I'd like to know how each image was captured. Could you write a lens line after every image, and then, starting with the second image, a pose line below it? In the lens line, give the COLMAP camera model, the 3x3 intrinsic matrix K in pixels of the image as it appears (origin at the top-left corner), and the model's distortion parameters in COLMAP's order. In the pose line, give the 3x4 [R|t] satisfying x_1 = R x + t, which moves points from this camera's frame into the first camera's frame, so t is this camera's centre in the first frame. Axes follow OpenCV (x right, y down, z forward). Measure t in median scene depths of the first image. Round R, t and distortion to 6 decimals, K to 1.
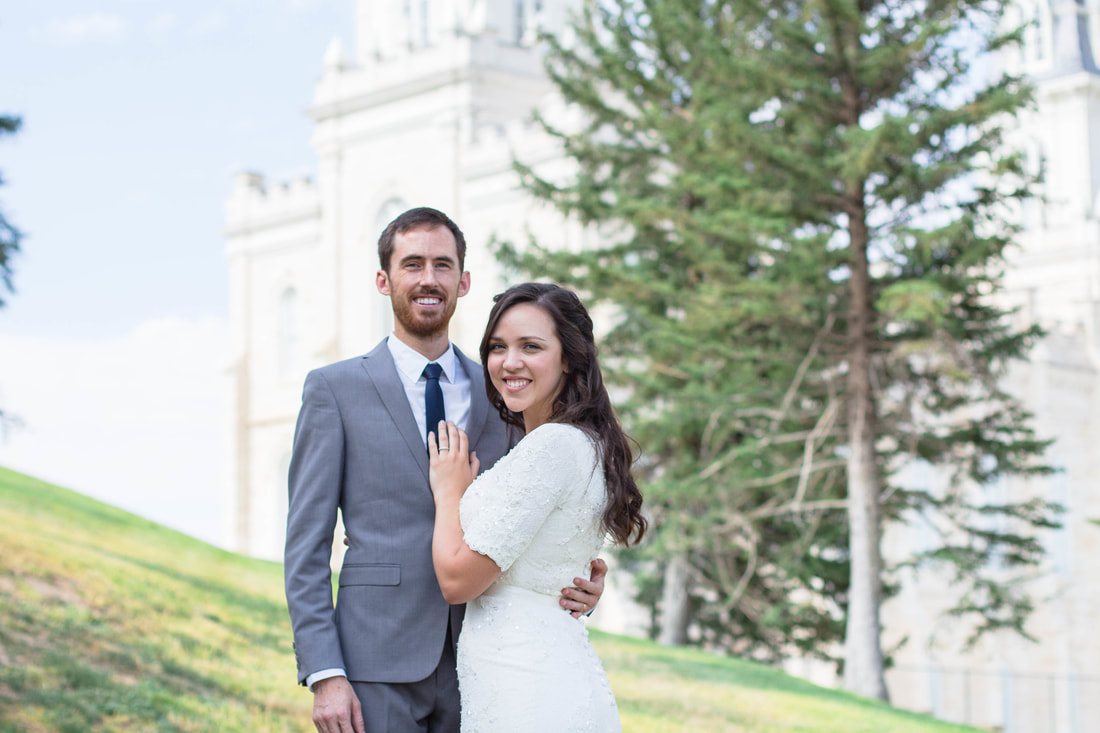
lens RADIAL K [[2757.5, 0, 550.0], [0, 2757.5, 366.5], [0, 0, 1]] dist [-0.118610, -0.023535]
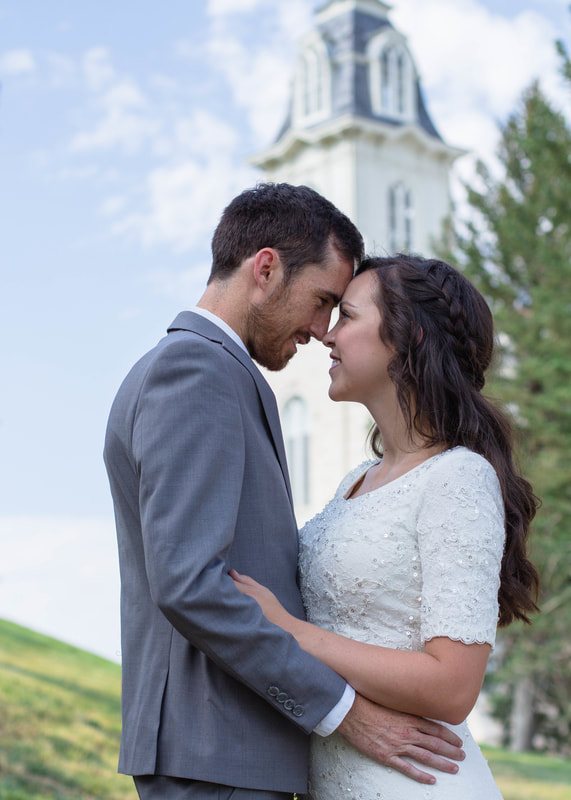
lens RADIAL K [[2085.1, 0, 285.5], [0, 2085.1, 400.0], [0, 0, 1]] dist [-0.064604, -1.568063]
pose [[0.997585, -0.012683, -0.068290, 0.005474], [0.007940, 0.997566, -0.069280, 0.008998], [0.069002, 0.068571, 0.995257, 0.075054]]
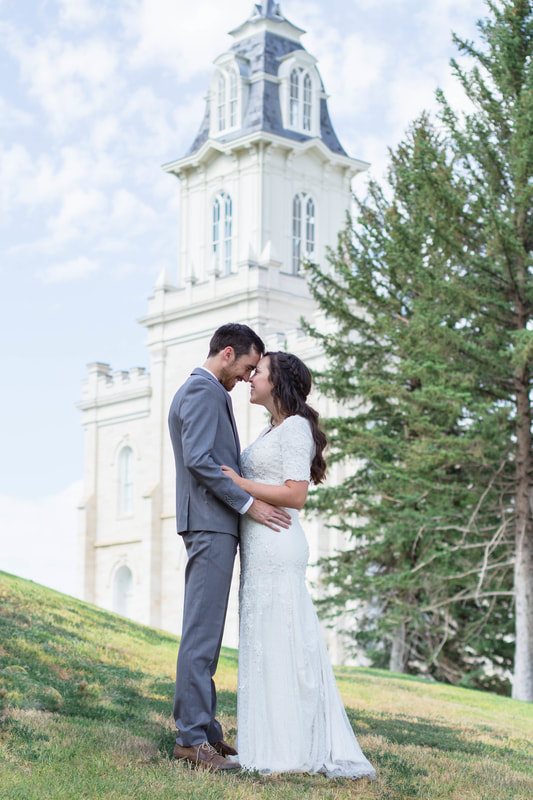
lens RADIAL K [[2179.8, 0, 266.5], [0, 2179.8, 400.0], [0, 0, 1]] dist [0.057807, 0.054629]
pose [[0.999418, 0.014053, -0.031083, 0.012224], [-0.015991, 0.997884, -0.063016, 0.020638], [0.030132, 0.063476, 0.997528, -0.120206]]
